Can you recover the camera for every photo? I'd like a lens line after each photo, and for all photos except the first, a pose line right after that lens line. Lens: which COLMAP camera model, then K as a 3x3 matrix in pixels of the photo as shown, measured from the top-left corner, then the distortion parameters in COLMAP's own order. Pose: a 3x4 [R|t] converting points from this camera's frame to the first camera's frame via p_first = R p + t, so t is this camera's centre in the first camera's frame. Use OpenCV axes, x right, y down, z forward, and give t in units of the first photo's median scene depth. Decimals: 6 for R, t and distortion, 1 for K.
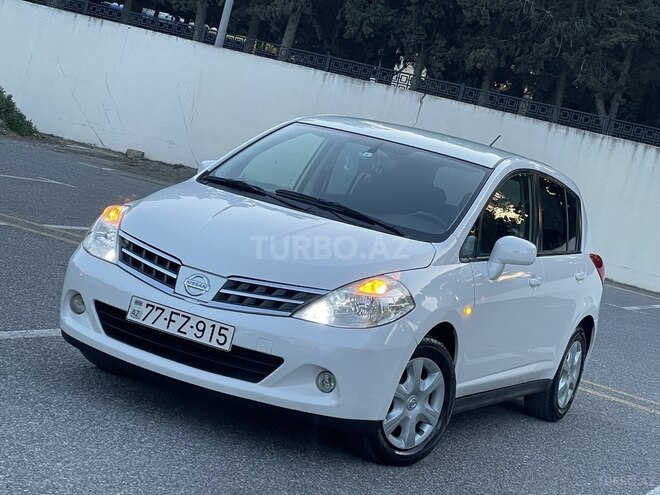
lens RADIAL K [[1290.5, 0, 330.0], [0, 1290.5, 247.5], [0, 0, 1]] dist [0.041061, 0.166669]
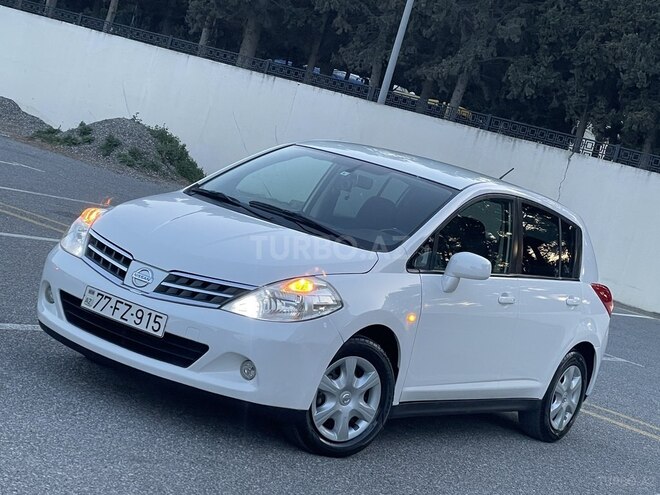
lens RADIAL K [[1240.7, 0, 330.0], [0, 1240.7, 247.5], [0, 0, 1]] dist [0.064599, -0.090410]
pose [[0.990976, 0.036281, -0.129033, 0.181882], [-0.041489, 0.998419, -0.037911, 0.035034], [0.127454, 0.042922, 0.990915, -0.030476]]
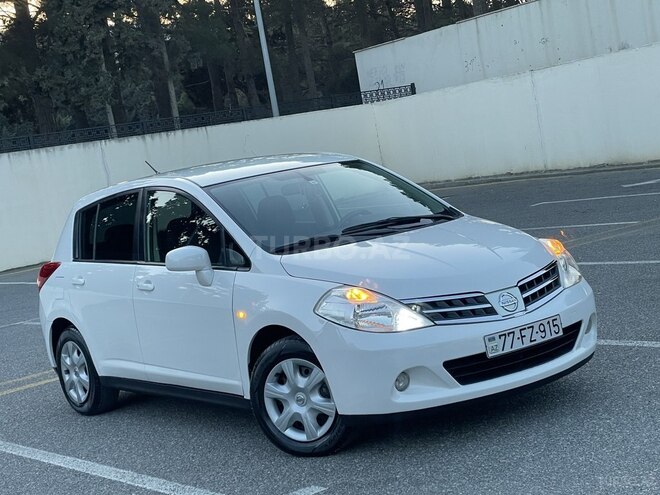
lens RADIAL K [[1140.8, 0, 330.8], [0, 1140.8, 271.1], [0, 0, 1]] dist [0.078885, 0.145698]
pose [[0.423828, -0.371919, 0.825861, -0.943188], [0.320273, 0.914438, 0.247446, -0.281203], [-0.847228, 0.159626, 0.506679, 0.585811]]
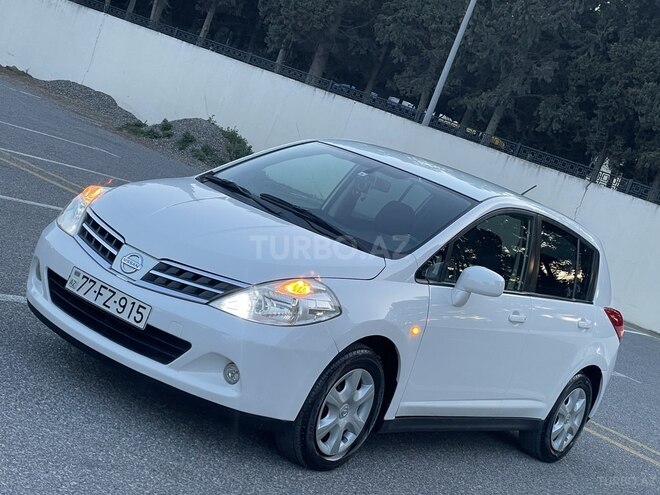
lens RADIAL K [[1071.7, 0, 337.4], [0, 1071.7, 254.4], [0, 0, 1]] dist [0.086222, 0.191642]
pose [[0.979263, 0.126433, -0.158300, 0.184523], [-0.132233, 0.990861, -0.026618, 0.021749], [0.153488, 0.046999, 0.987032, 0.164857]]
